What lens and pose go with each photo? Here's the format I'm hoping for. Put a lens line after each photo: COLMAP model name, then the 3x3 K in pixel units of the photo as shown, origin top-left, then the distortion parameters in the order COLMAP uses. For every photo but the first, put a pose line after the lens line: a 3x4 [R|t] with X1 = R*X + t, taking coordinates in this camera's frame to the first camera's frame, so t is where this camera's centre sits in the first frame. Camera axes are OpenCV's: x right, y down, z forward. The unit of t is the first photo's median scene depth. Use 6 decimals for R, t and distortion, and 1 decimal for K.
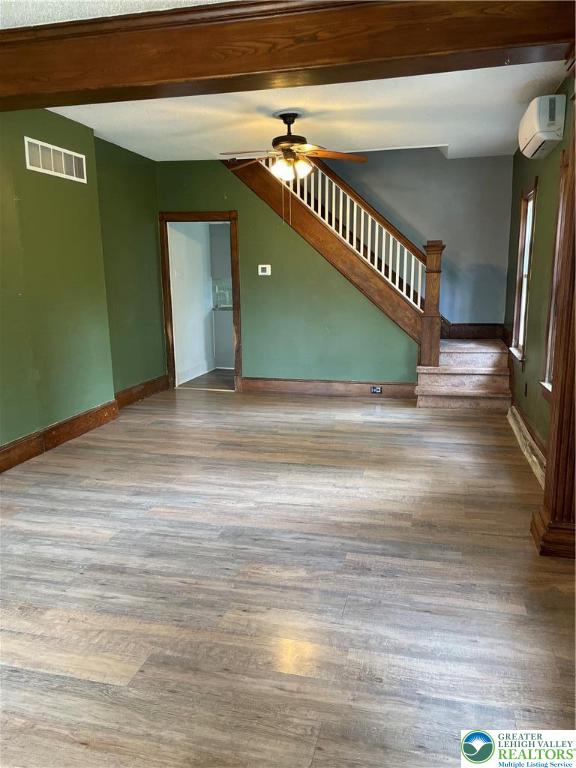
lens RADIAL K [[578.8, 0, 293.3], [0, 578.8, 378.8], [0, 0, 1]] dist [0.070685, -0.086058]
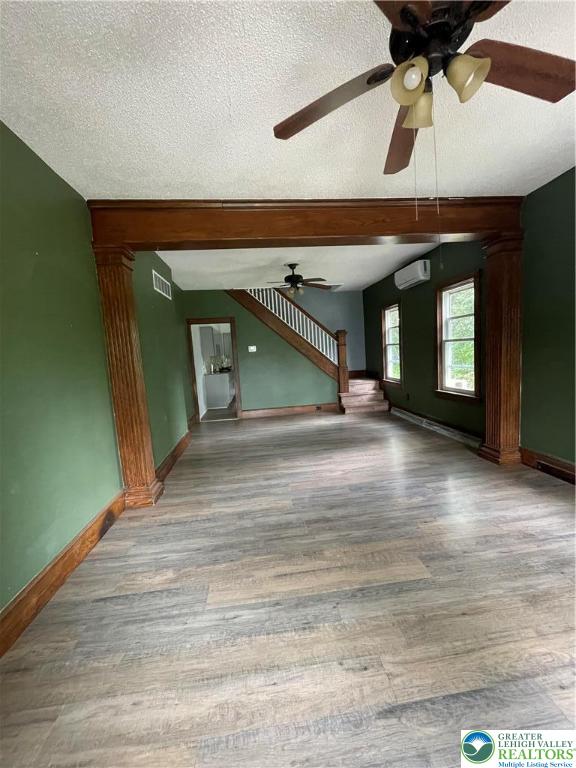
lens RADIAL K [[308.5, 0, 286.9], [0, 308.5, 383.0], [0, 0, 1]] dist [-0.006237, 0.000336]
pose [[0.938360, -0.085301, 0.334970, -0.452752], [0.116146, 0.990537, -0.073120, -0.001055], [-0.325563, 0.107518, 0.939387, 0.128831]]
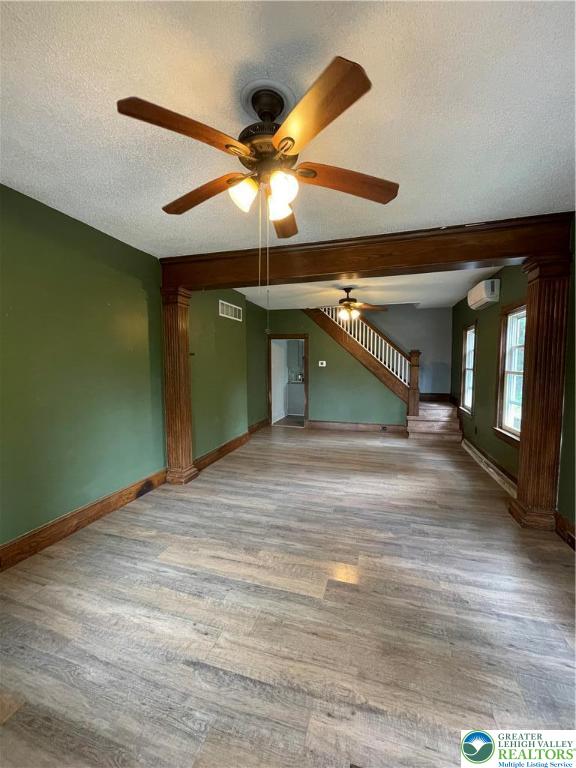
lens RADIAL K [[308.5, 0, 289.1], [0, 308.5, 382.4], [0, 0, 1]] dist [-0.006237, 0.000336]
pose [[0.998588, 0.011191, -0.051936, -0.171375], [-0.017181, 0.993058, -0.116363, -0.011554], [0.050273, 0.117091, 0.991848, -0.008552]]
